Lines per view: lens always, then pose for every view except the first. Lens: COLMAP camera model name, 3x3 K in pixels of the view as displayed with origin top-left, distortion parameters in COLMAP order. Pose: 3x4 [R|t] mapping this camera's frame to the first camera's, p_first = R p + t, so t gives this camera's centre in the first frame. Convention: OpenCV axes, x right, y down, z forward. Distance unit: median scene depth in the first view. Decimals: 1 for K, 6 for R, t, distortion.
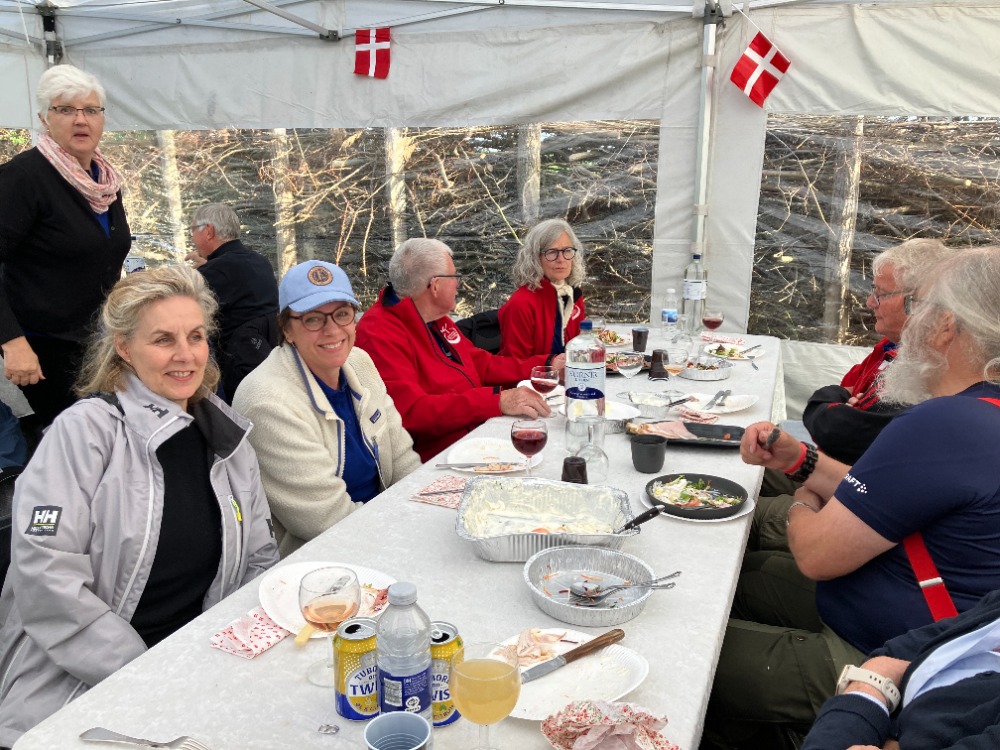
lens RADIAL K [[829.3, 0, 500.0], [0, 829.3, 375.0], [0, 0, 1]] dist [0.006107, -0.001333]
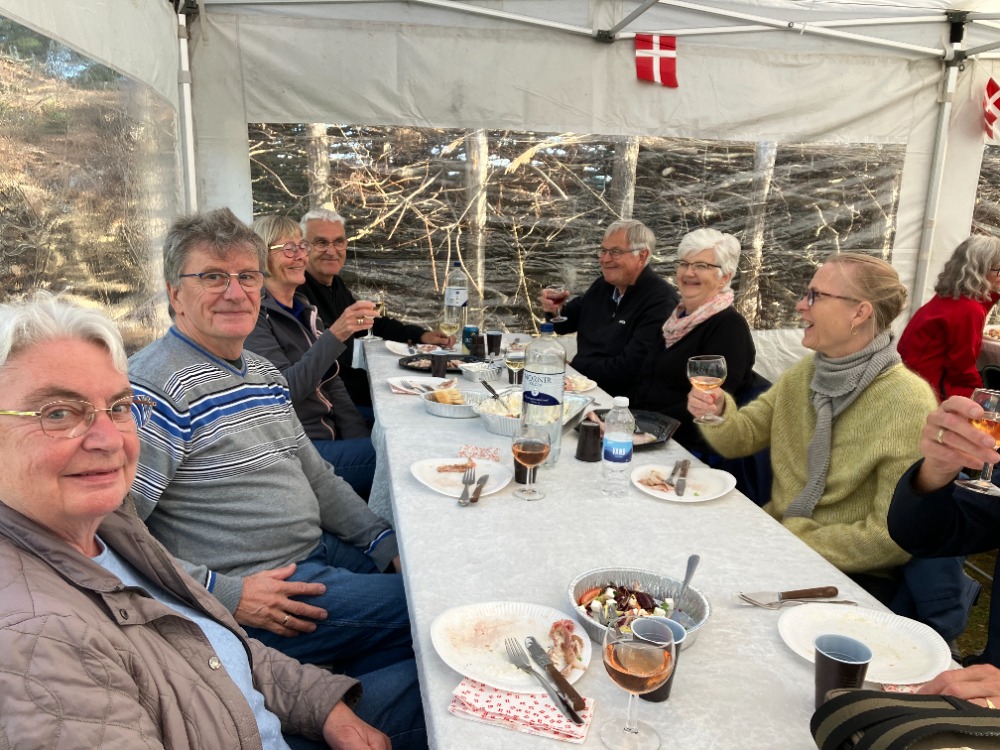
lens RADIAL K [[808.7, 0, 500.0], [0, 808.7, 375.0], [0, 0, 1]] dist [0.005822, -0.005968]
pose [[0.849369, -0.104866, 0.517278, -0.906745], [0.106571, 0.993952, 0.026511, -0.081192], [-0.516929, 0.032609, 0.855407, 0.344676]]
